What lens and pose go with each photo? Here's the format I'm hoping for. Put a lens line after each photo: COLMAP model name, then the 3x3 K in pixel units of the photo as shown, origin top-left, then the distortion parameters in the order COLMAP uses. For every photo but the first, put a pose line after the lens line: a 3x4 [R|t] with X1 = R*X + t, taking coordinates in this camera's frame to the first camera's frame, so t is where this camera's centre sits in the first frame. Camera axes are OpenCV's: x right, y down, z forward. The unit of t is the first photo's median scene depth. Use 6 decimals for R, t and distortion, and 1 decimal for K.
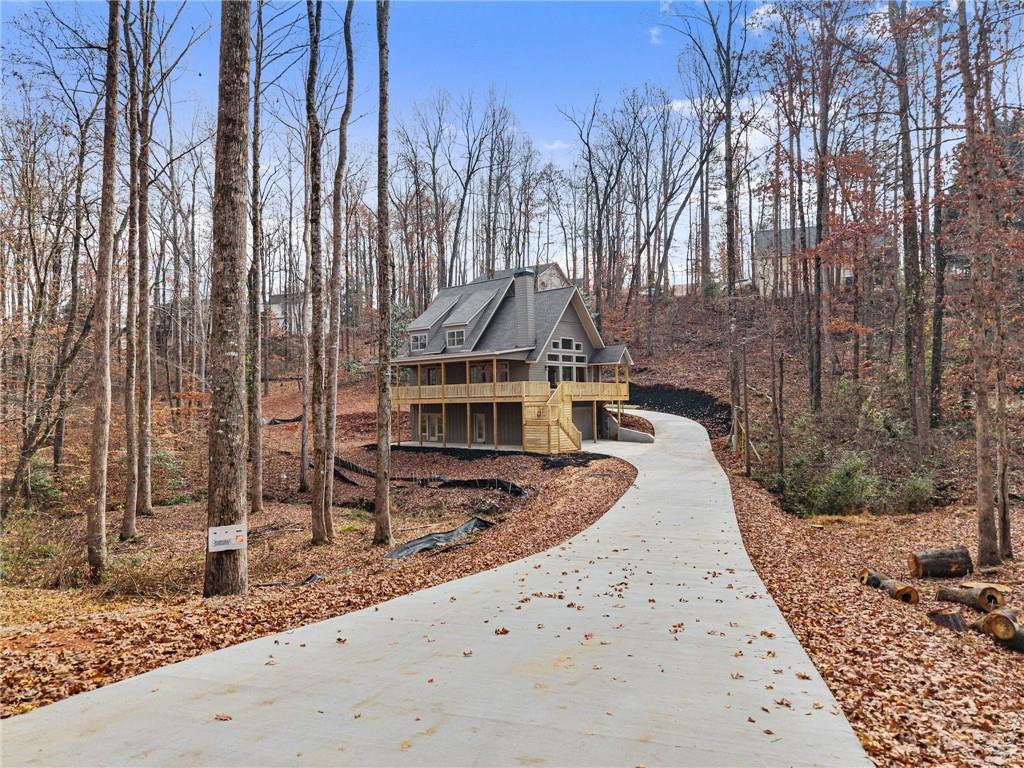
lens RADIAL K [[689.8, 0, 513.7], [0, 689.8, 384.5], [0, 0, 1]] dist [0.032853, -0.039832]
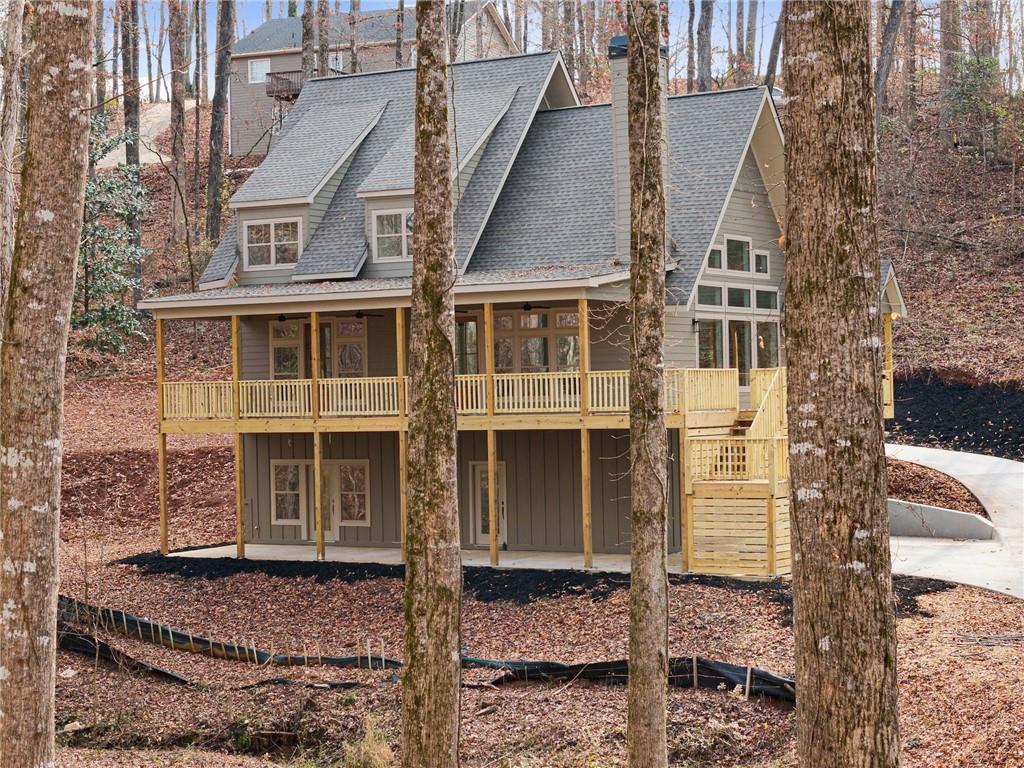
lens RADIAL K [[2075.6, 0, 537.7], [0, 2075.6, 381.3], [0, 0, 1]] dist [-0.070339, 0.000000]
pose [[0.983689, -0.000689, 0.179874, -0.205274], [-0.001882, 0.999898, 0.014124, -0.010483], [-0.179865, -0.014232, 0.983588, 0.002343]]
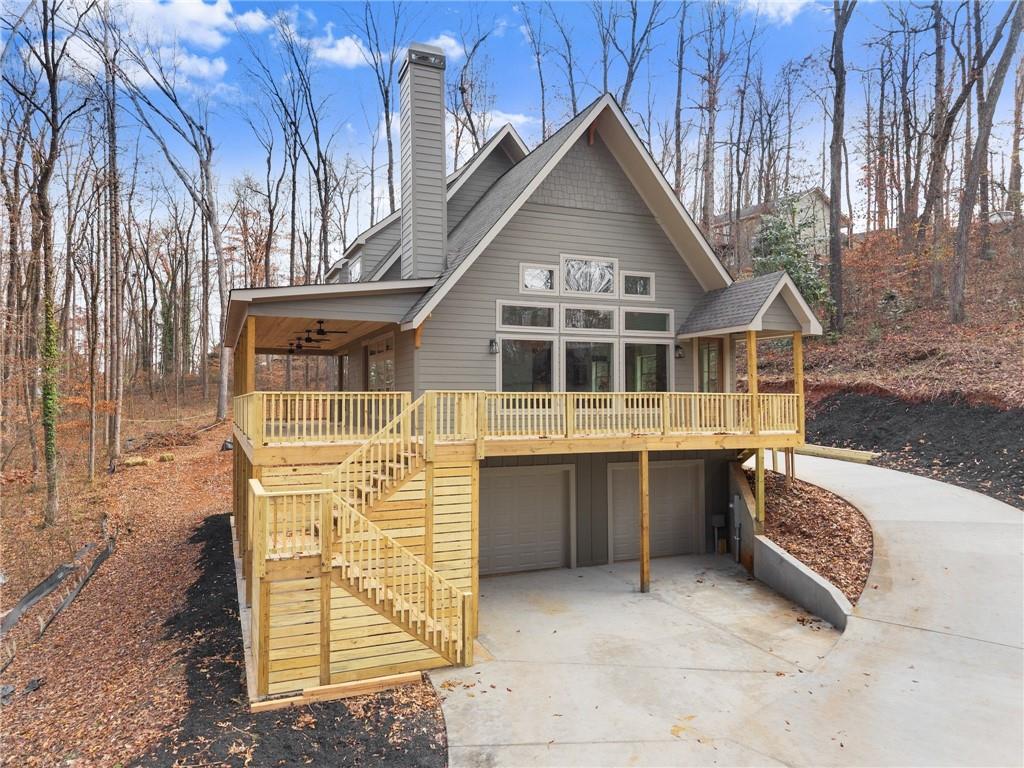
lens RADIAL K [[689.8, 0, 512.1], [0, 689.8, 380.7], [0, 0, 1]] dist [0.032853, -0.039832]
pose [[0.896602, 0.001933, -0.442834, 0.193133], [-0.001438, 0.999998, 0.001452, -0.007847], [0.442835, -0.000665, 0.896603, 0.676597]]
